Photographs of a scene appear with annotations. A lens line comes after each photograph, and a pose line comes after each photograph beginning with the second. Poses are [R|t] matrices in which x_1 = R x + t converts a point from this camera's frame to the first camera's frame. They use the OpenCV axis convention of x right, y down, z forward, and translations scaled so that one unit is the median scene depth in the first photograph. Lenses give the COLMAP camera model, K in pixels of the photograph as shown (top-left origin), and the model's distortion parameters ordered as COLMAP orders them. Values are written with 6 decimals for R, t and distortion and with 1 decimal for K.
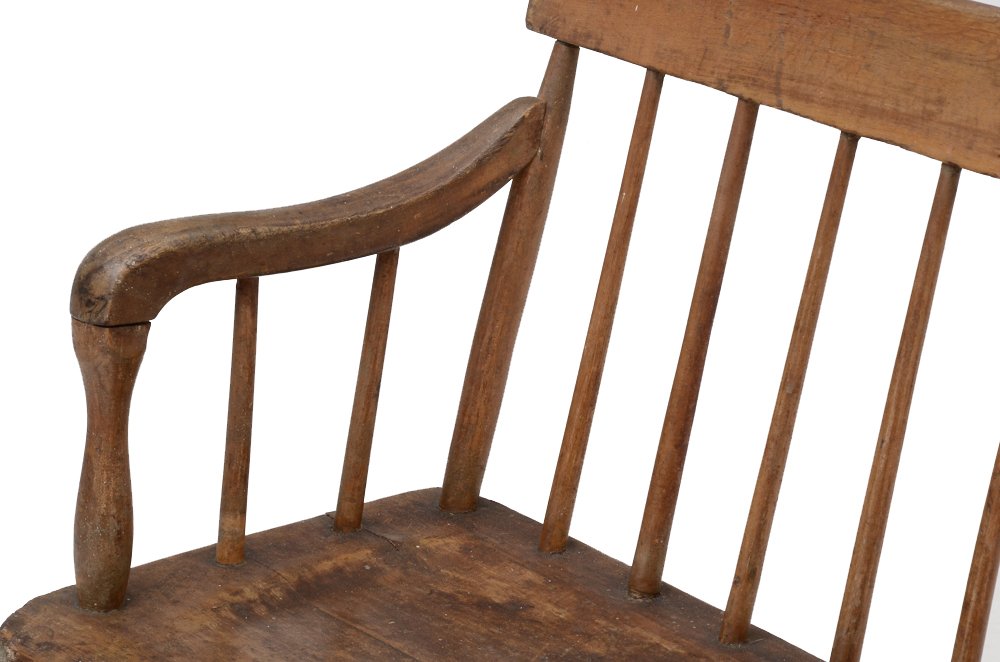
lens RADIAL K [[4355.1, 0, 492.9], [0, 4355.1, 340.4], [0, 0, 1]] dist [1.984404, 0.000000]
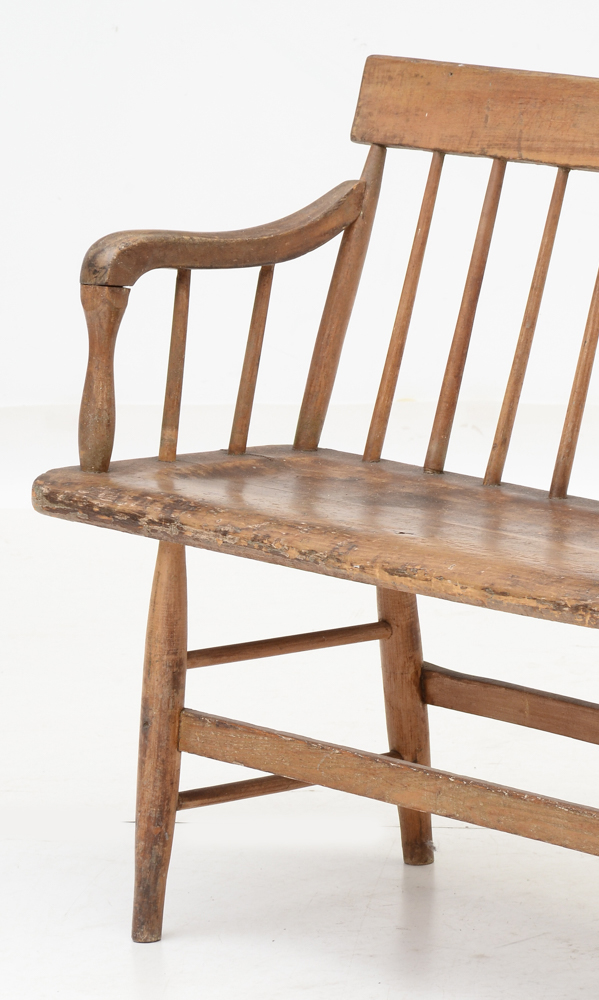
lens RADIAL K [[6408.8, 0, 331.3], [0, 6408.8, 476.5], [0, 0, 1]] dist [2.341221, 0.000000]
pose [[0.997635, 0.011647, 0.067740, -0.161213], [-0.000039, 0.985633, -0.168900, 0.455892], [-0.068734, 0.168498, 0.983303, -1.288719]]
